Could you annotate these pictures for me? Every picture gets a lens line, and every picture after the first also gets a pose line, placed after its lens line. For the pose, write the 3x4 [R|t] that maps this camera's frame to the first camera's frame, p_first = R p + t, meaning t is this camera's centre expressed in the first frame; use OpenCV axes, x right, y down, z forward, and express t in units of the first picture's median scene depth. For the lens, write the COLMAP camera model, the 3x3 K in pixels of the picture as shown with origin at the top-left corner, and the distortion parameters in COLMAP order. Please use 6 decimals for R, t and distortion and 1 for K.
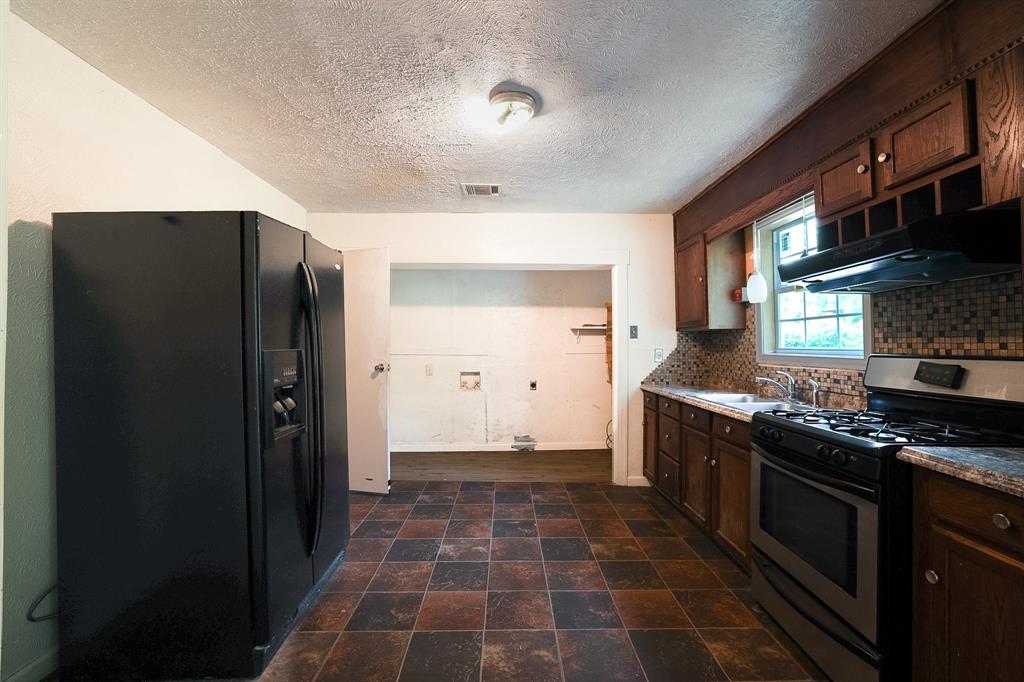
lens RADIAL K [[432.6, 0, 512.3], [0, 432.6, 342.6], [0, 0, 1]] dist [-0.001215, 0.000043]
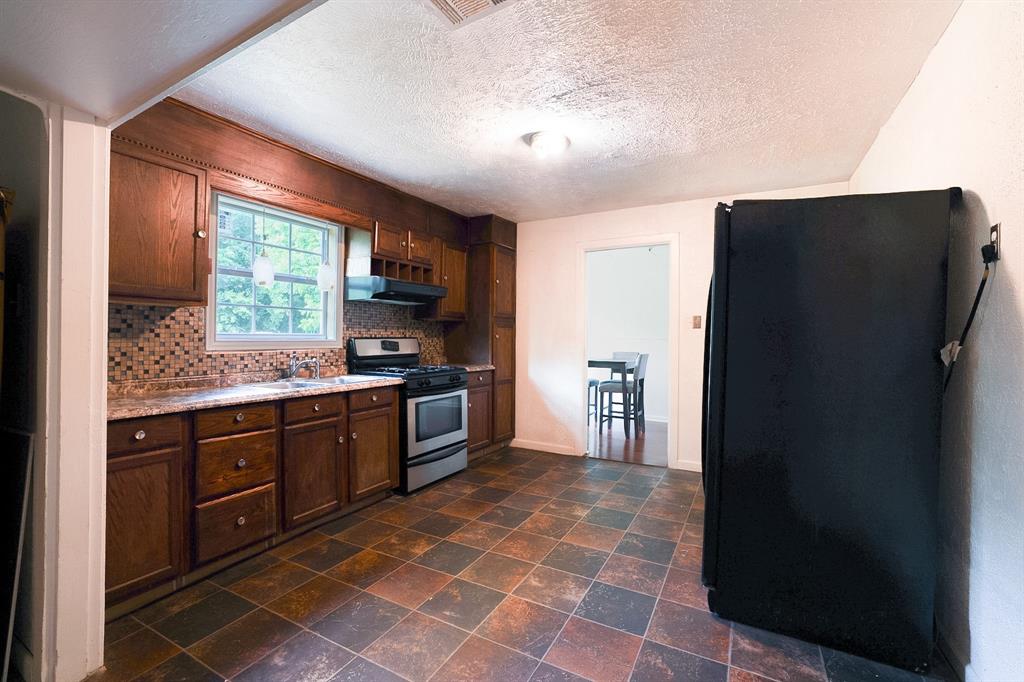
lens RADIAL K [[432.6, 0, 513.1], [0, 432.6, 340.6], [0, 0, 1]] dist [-0.001215, 0.000043]
pose [[-0.864964, -0.005229, 0.501807, -0.460215], [-0.006499, 0.999979, -0.000782, 0.030118], [-0.501792, -0.003938, -0.864979, 1.800580]]
